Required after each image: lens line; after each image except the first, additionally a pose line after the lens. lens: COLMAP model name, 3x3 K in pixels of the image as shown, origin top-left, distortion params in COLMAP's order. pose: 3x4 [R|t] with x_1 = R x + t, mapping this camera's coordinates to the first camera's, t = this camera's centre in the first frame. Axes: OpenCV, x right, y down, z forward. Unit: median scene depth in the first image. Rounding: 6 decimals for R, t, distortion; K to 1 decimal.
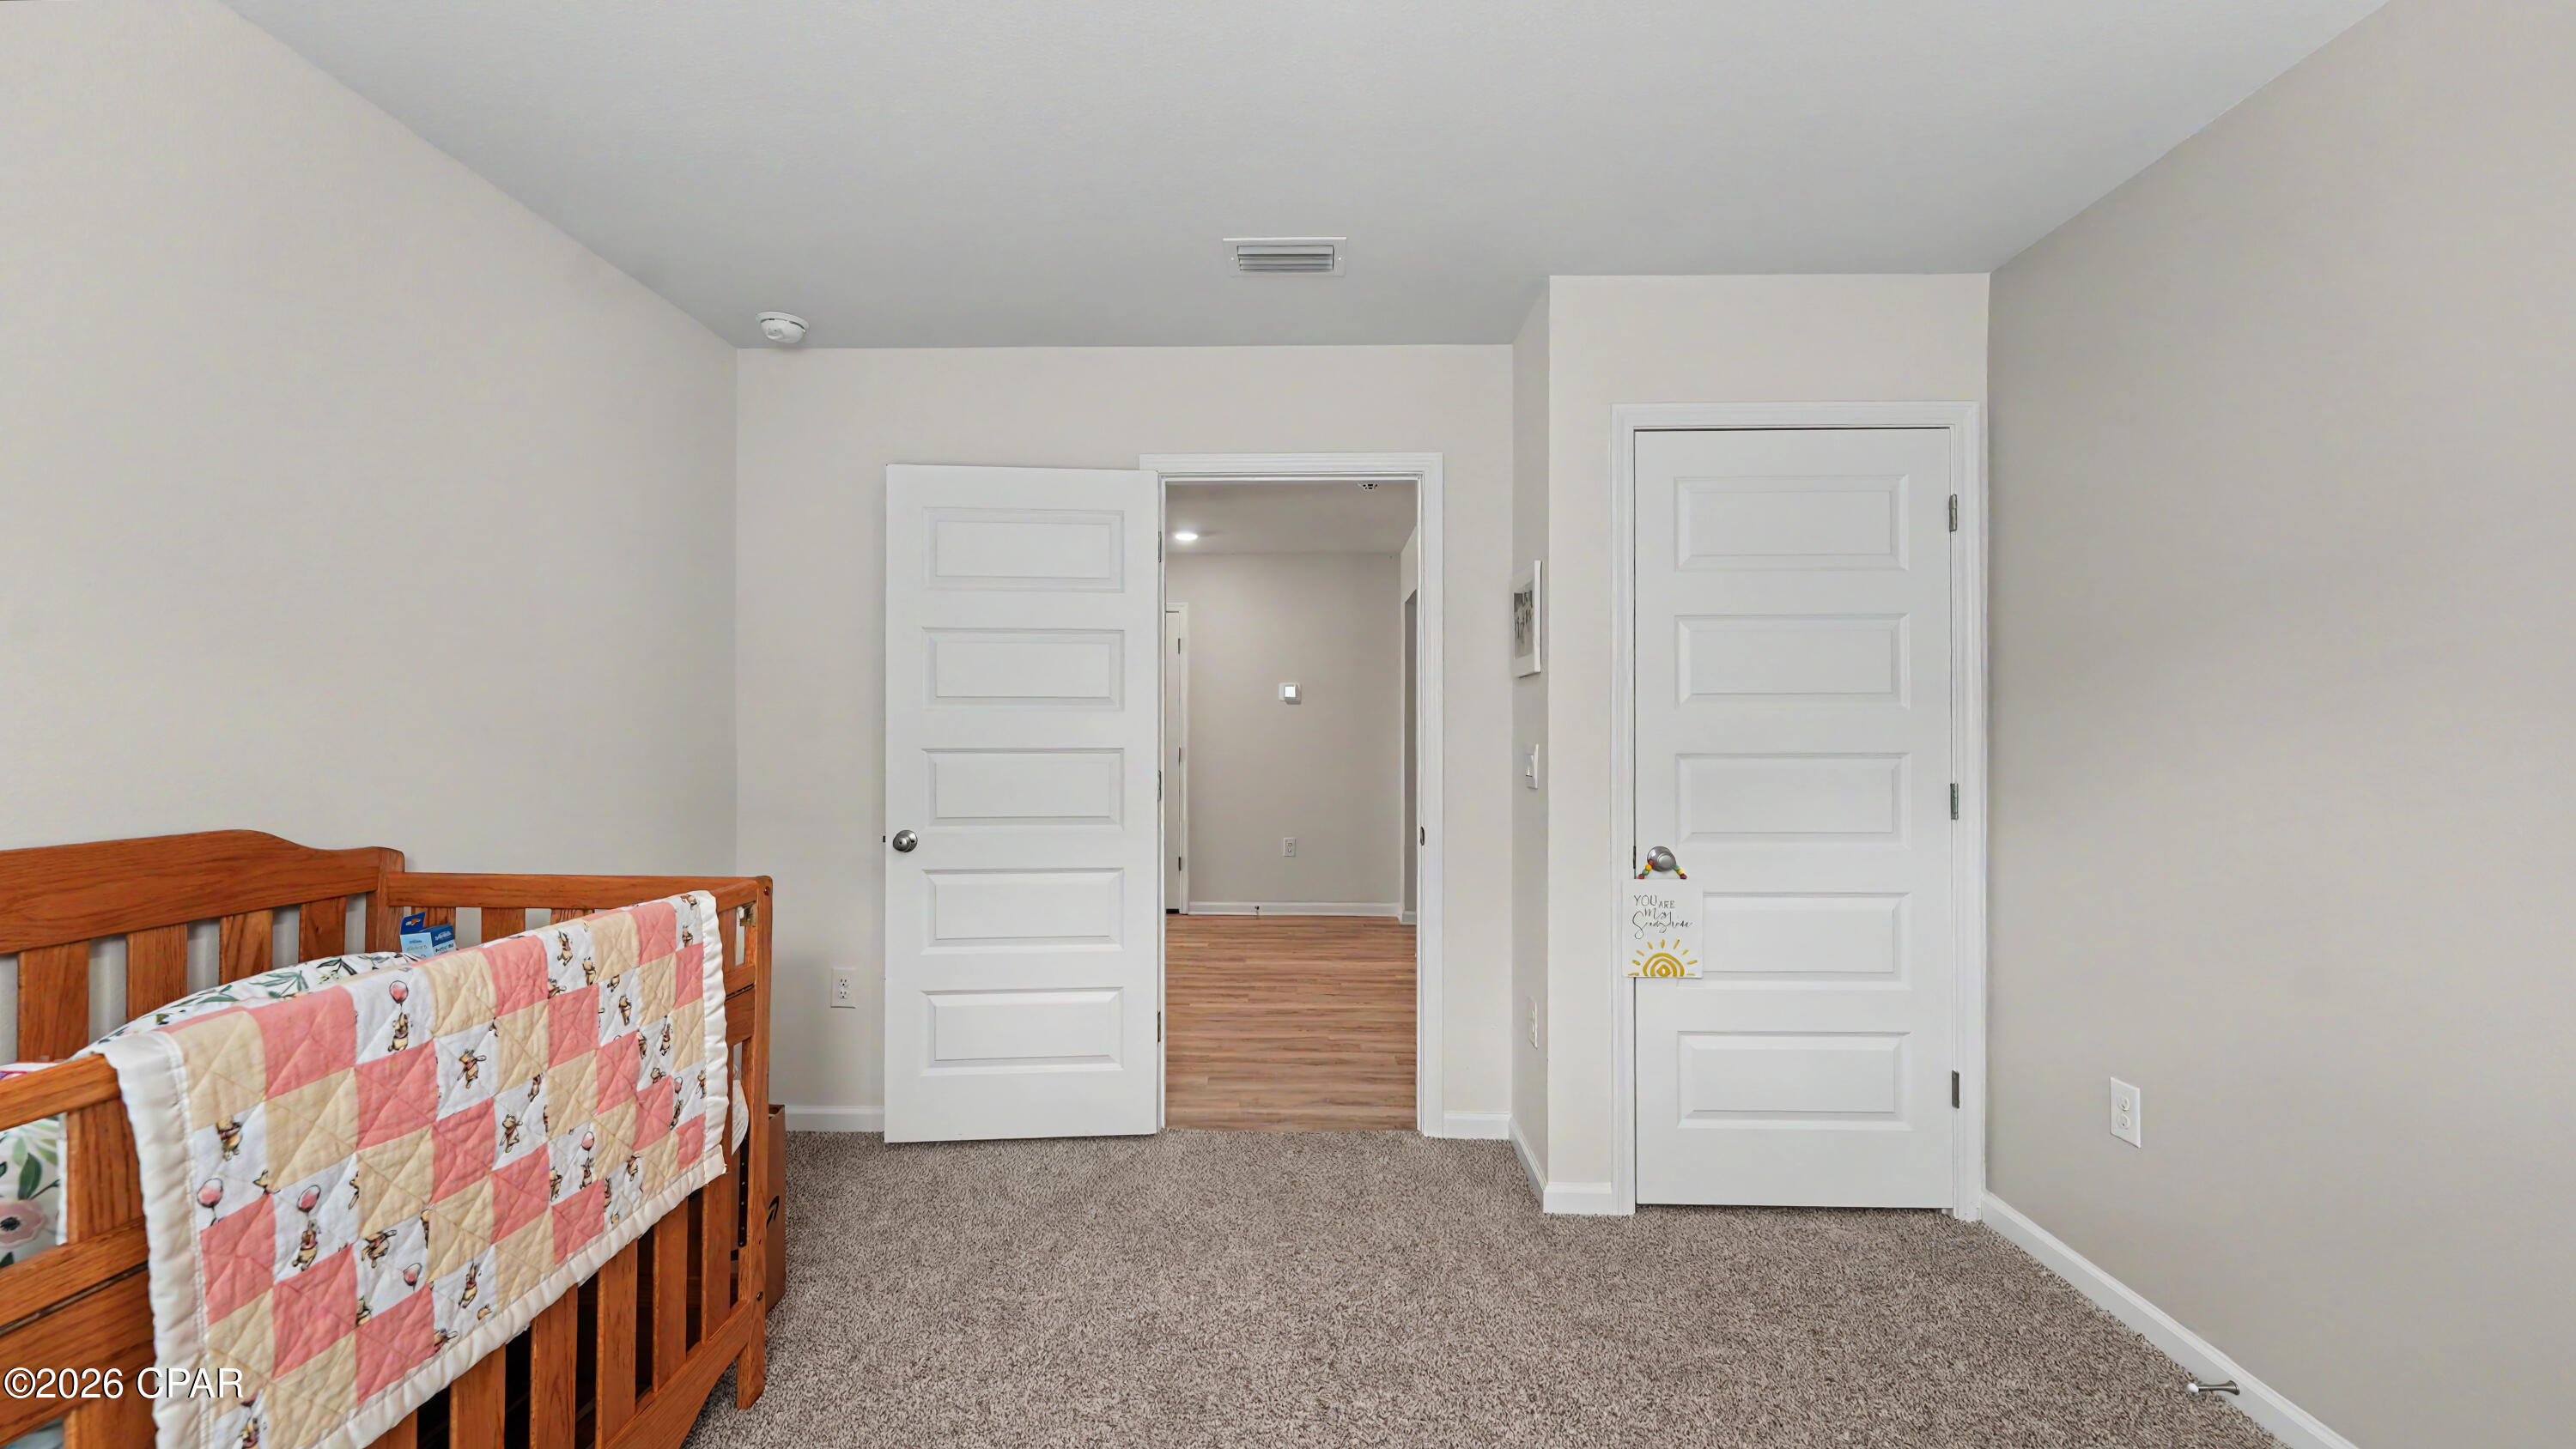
lens RADIAL K [[1062.5, 0, 1292.4], [0, 1062.5, 735.1], [0, 0, 1]] dist [0.014739, -0.006096]
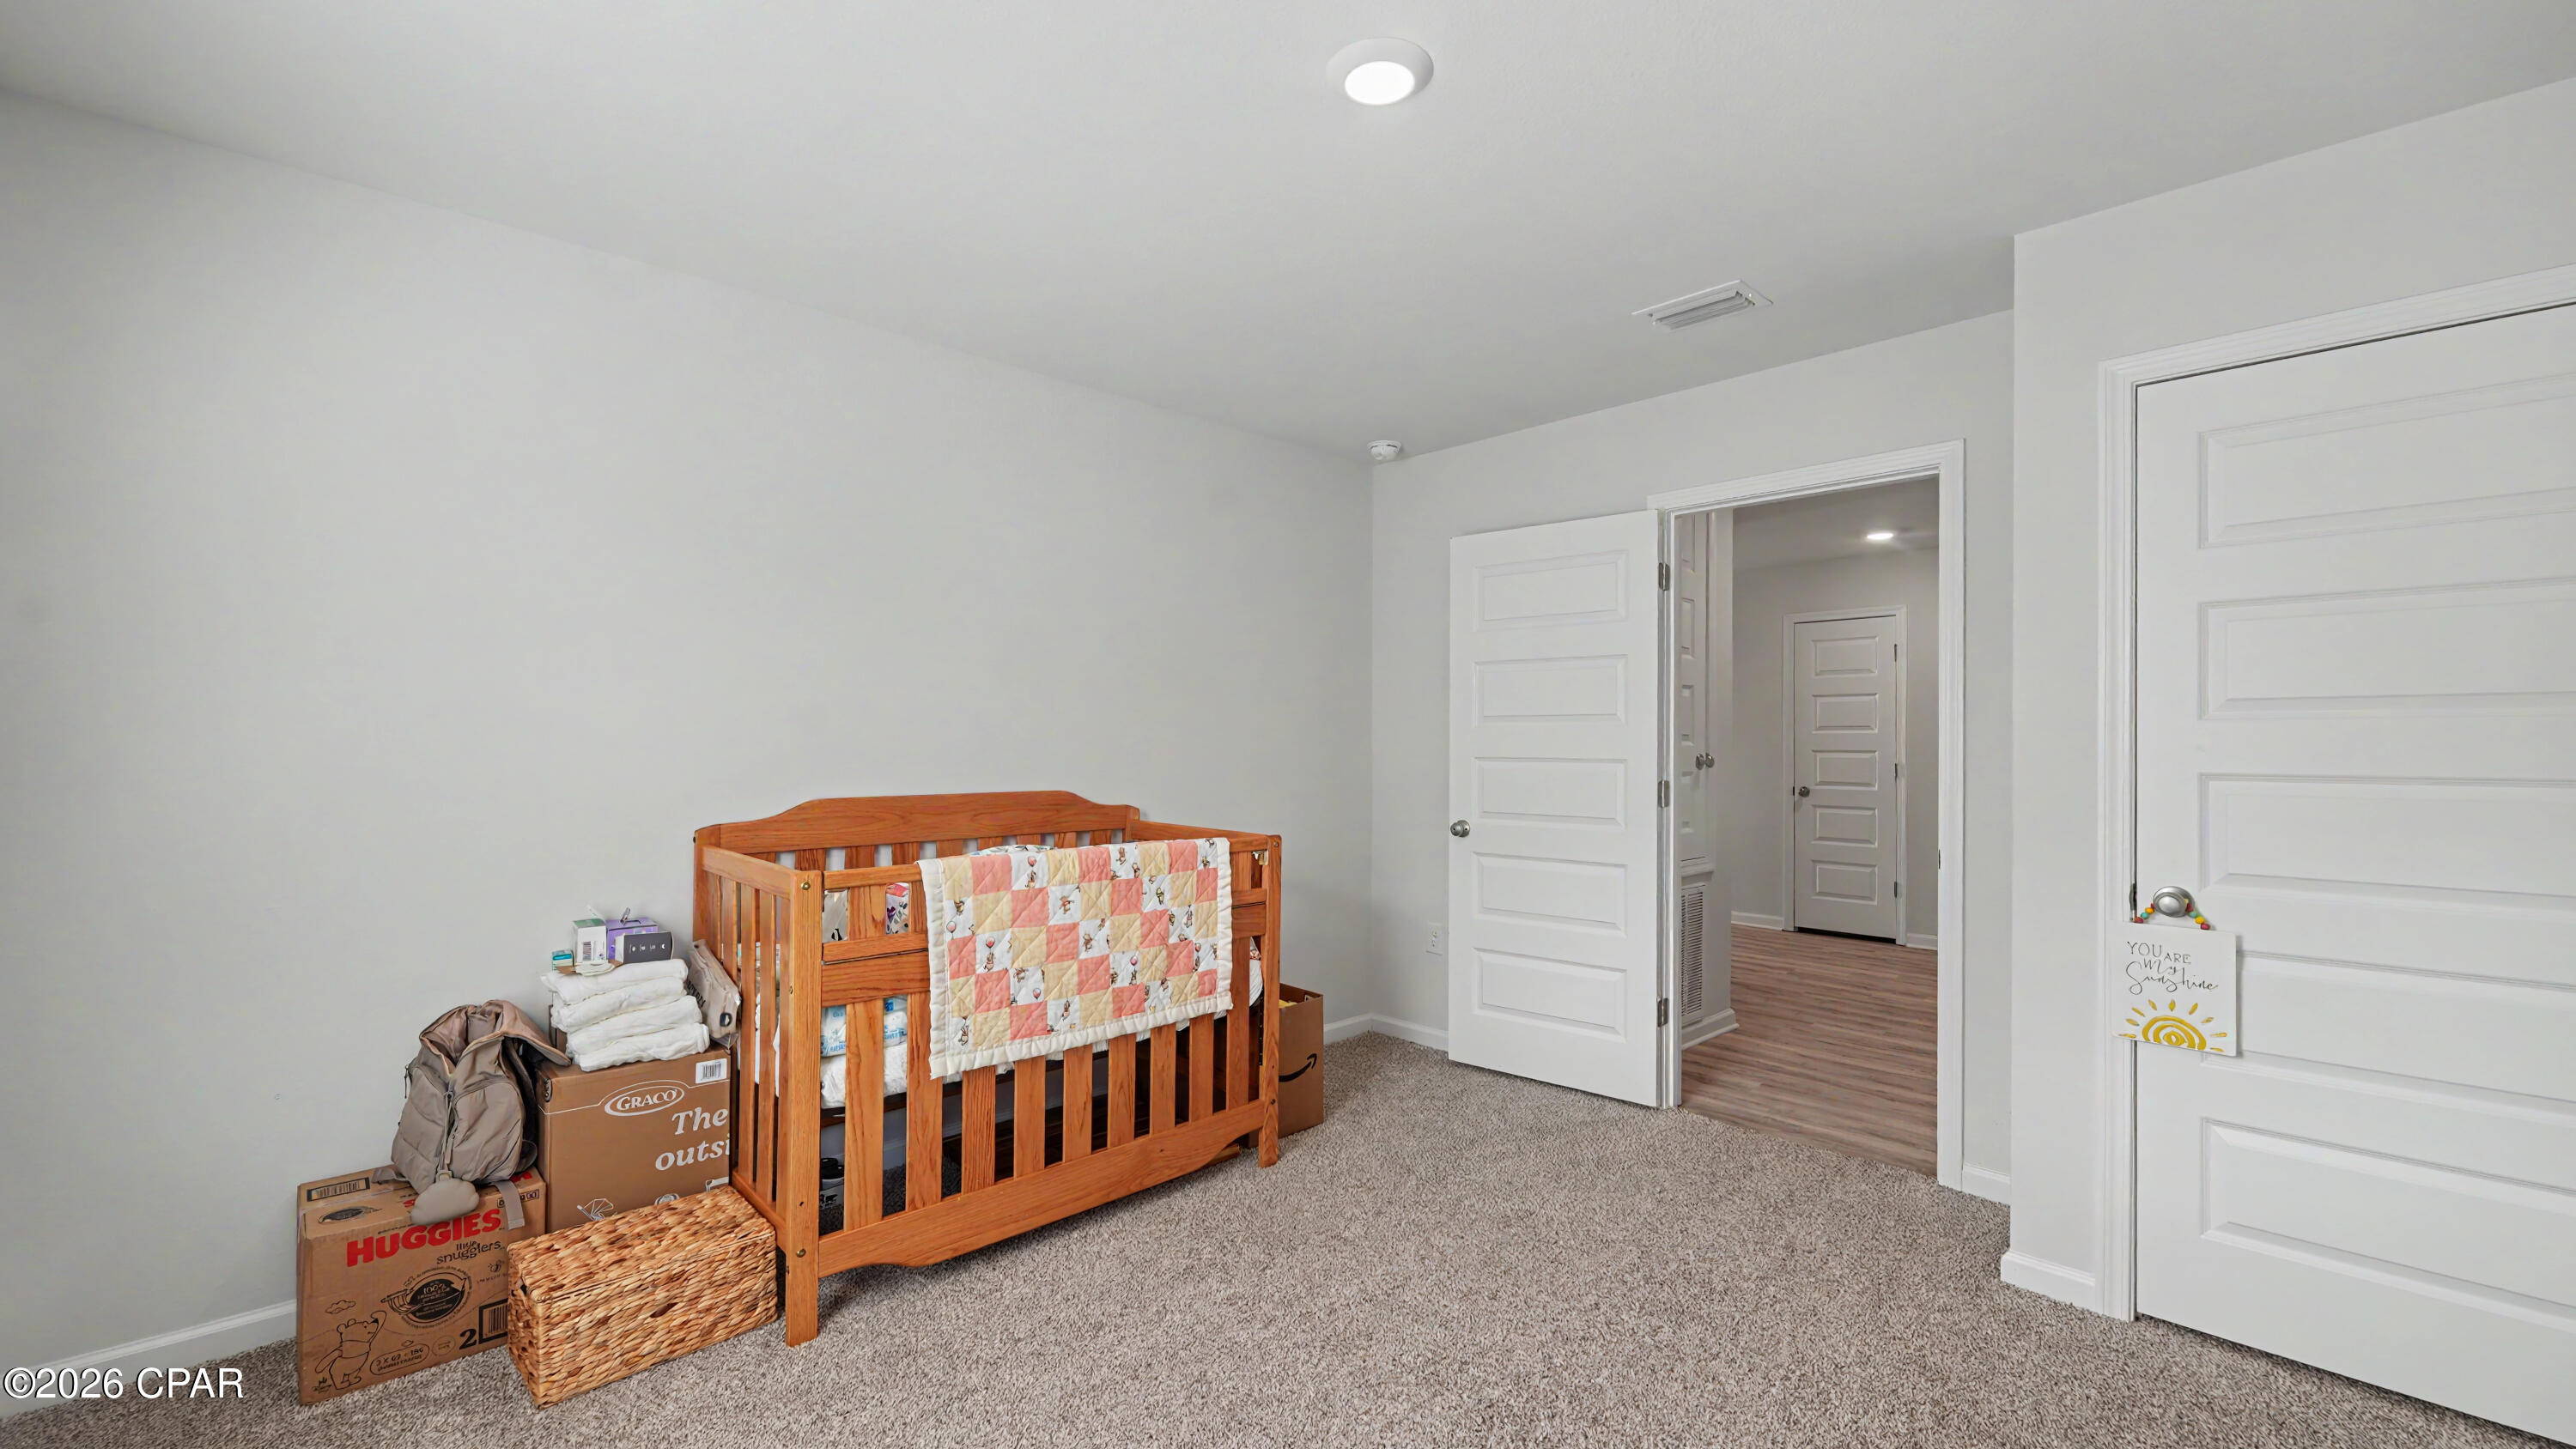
lens RADIAL K [[1066.5, 0, 1284.5], [0, 1066.5, 753.7], [0, 0, 1]] dist [0.011992, -0.006374]
pose [[0.702587, 0.010433, -0.711521, 0.813693], [-0.007039, 0.999945, 0.007711, 0.001271], [0.711563, -0.000409, 0.702622, -0.118972]]
